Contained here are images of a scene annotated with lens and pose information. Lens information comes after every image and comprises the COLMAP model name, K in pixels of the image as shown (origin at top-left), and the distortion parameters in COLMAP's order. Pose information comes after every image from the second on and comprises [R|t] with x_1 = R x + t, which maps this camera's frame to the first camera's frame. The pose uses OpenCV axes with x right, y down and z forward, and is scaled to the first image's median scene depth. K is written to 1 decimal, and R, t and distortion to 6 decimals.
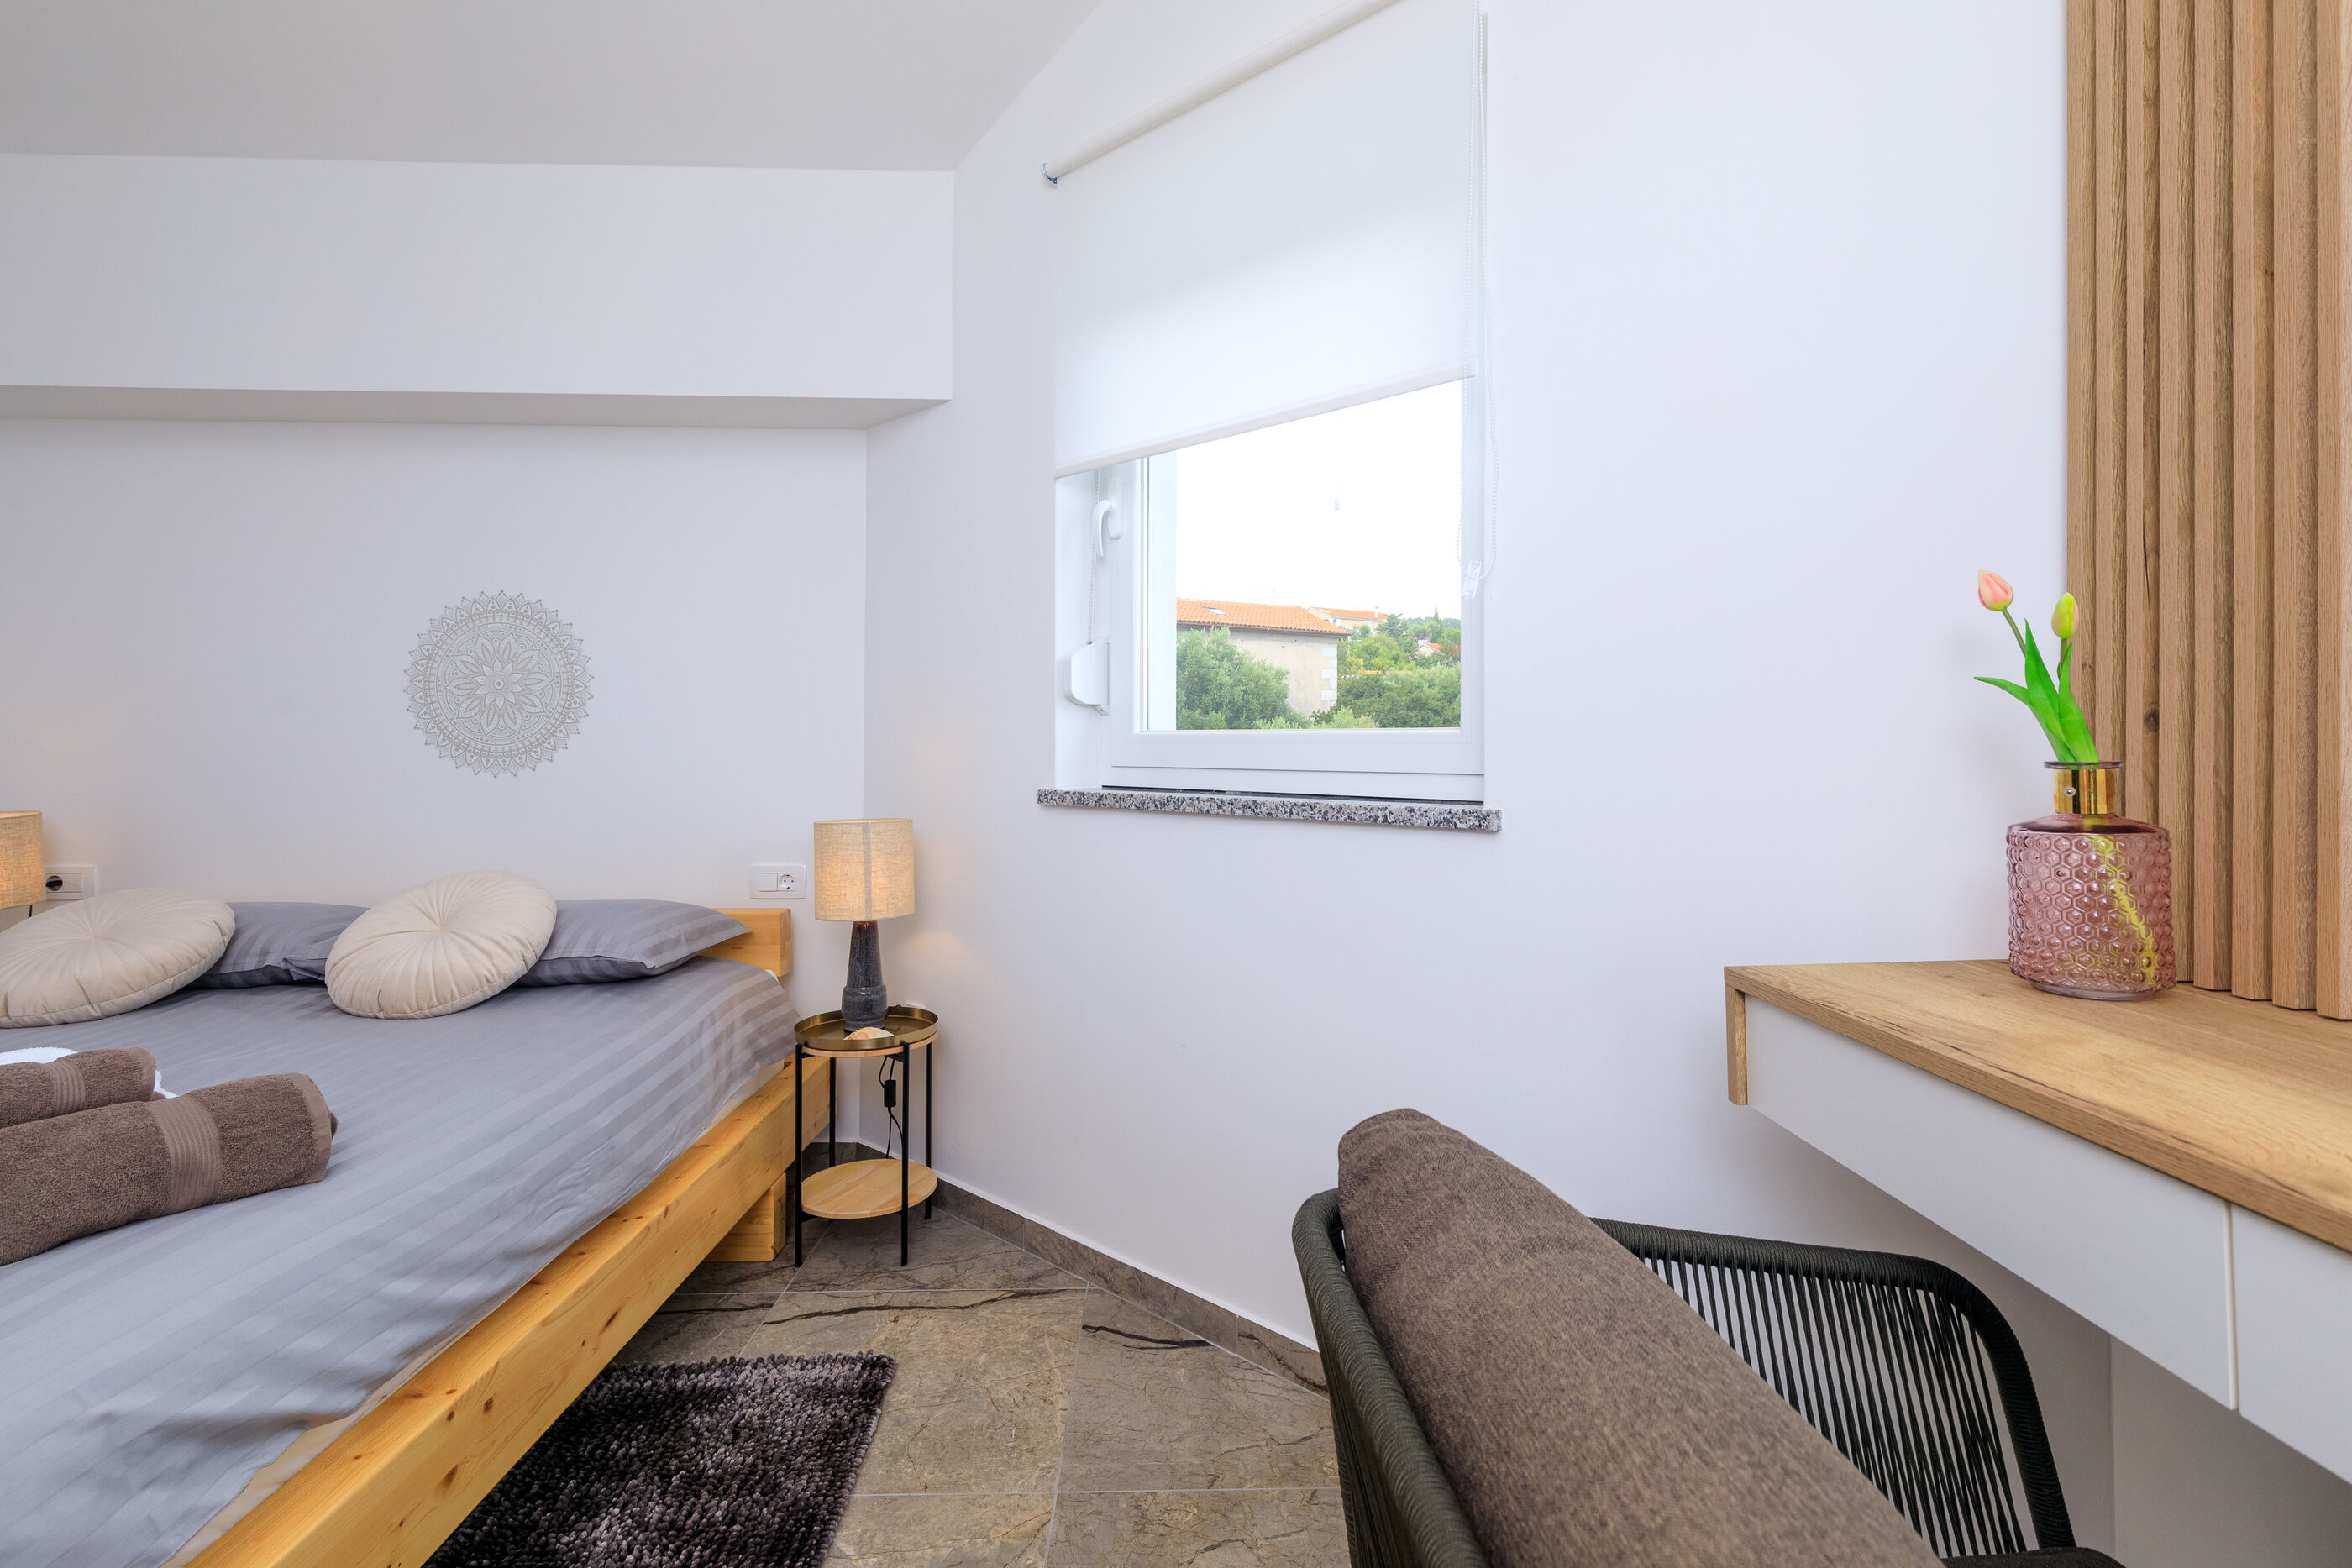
lens RADIAL K [[1148.0, 0, 1160.0], [0, 1148.0, 731.4], [0, 0, 1]] dist [0.001564, 0.000321]
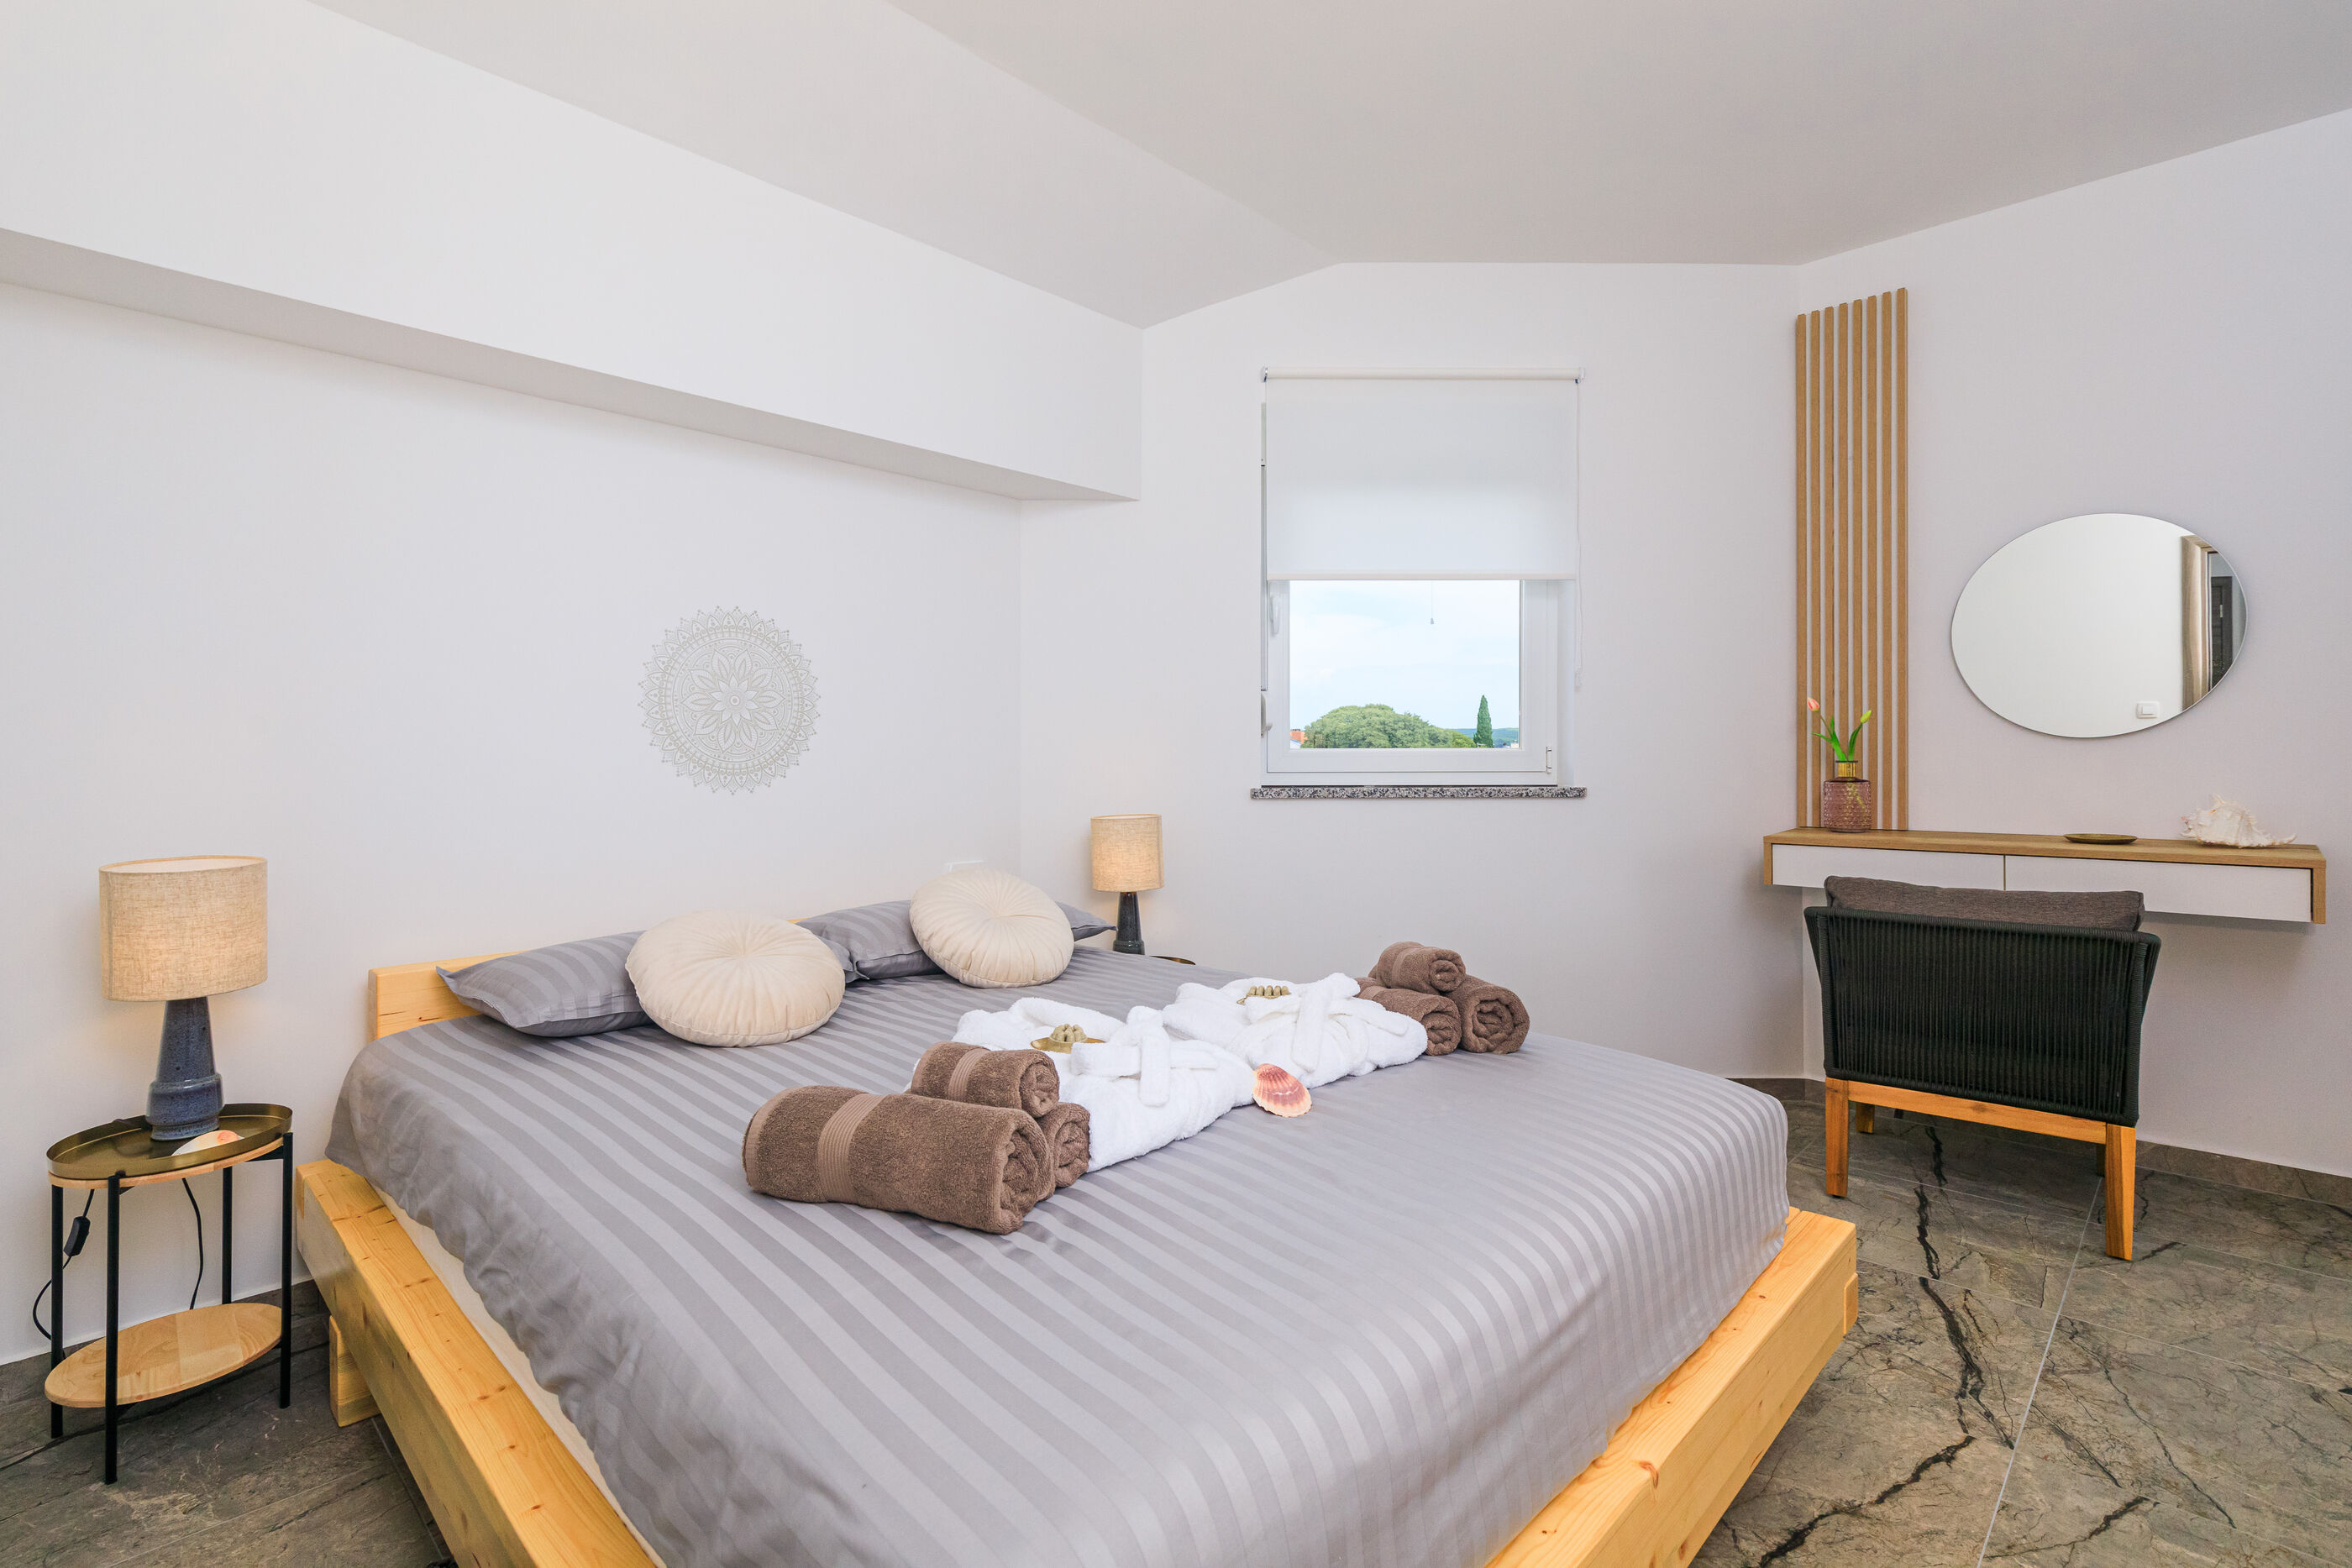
lens RADIAL K [[1148.0, 0, 1160.0], [0, 1148.0, 731.4], [0, 0, 1]] dist [0.001564, 0.000321]
pose [[0.707725, 0.011101, 0.706401, -1.016502], [-0.002363, 0.999908, -0.013347, -0.002150], [-0.706484, 0.007776, 0.707686, 0.036587]]
